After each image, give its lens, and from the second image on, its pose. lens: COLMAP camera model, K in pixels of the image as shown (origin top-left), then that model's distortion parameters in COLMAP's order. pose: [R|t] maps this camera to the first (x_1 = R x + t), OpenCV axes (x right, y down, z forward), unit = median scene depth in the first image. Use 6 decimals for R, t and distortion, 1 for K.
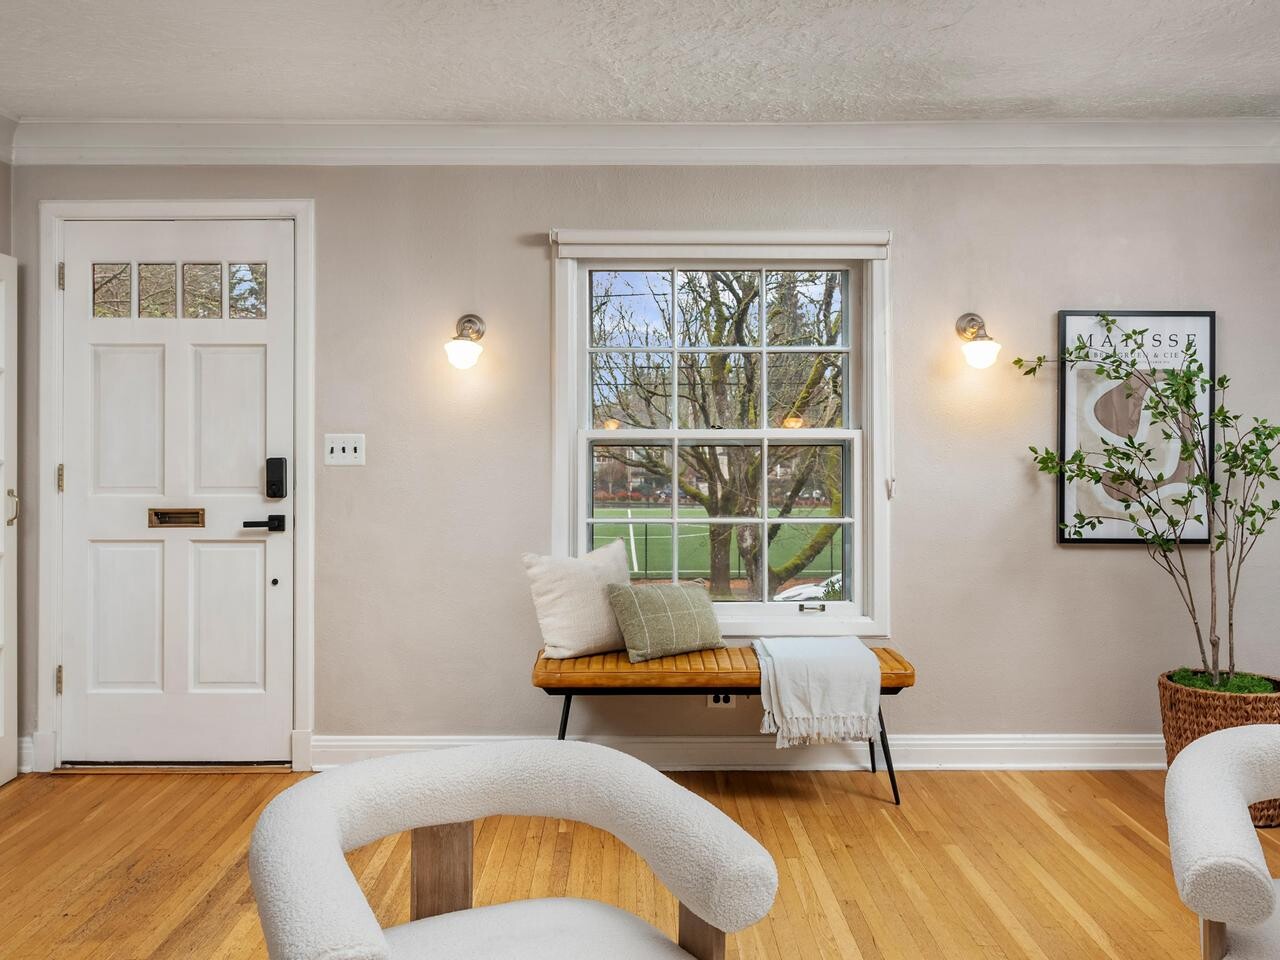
lens RADIAL K [[1039.7, 0, 664.0], [0, 1039.7, 453.6], [0, 0, 1]] dist [0.004138, 0.003103]
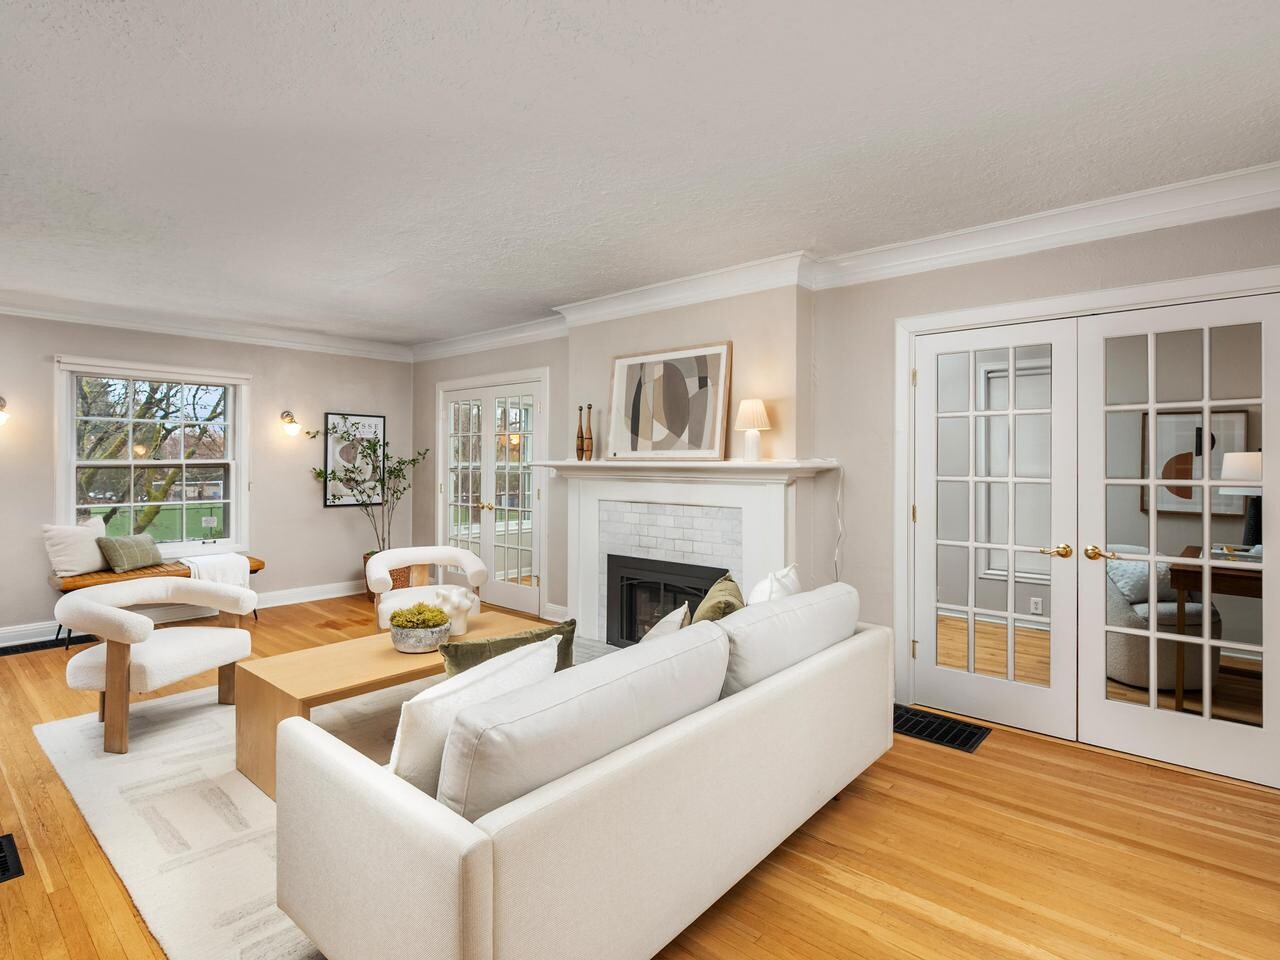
lens RADIAL K [[650.4, 0, 635.1], [0, 650.4, 457.4], [0, 0, 1]] dist [-0.018681, 0.006896]
pose [[0.666958, 0.007285, 0.745060, -0.281426], [-0.004813, 0.999973, -0.005470, -0.027069], [-0.745080, 0.000062, 0.666975, -0.587307]]
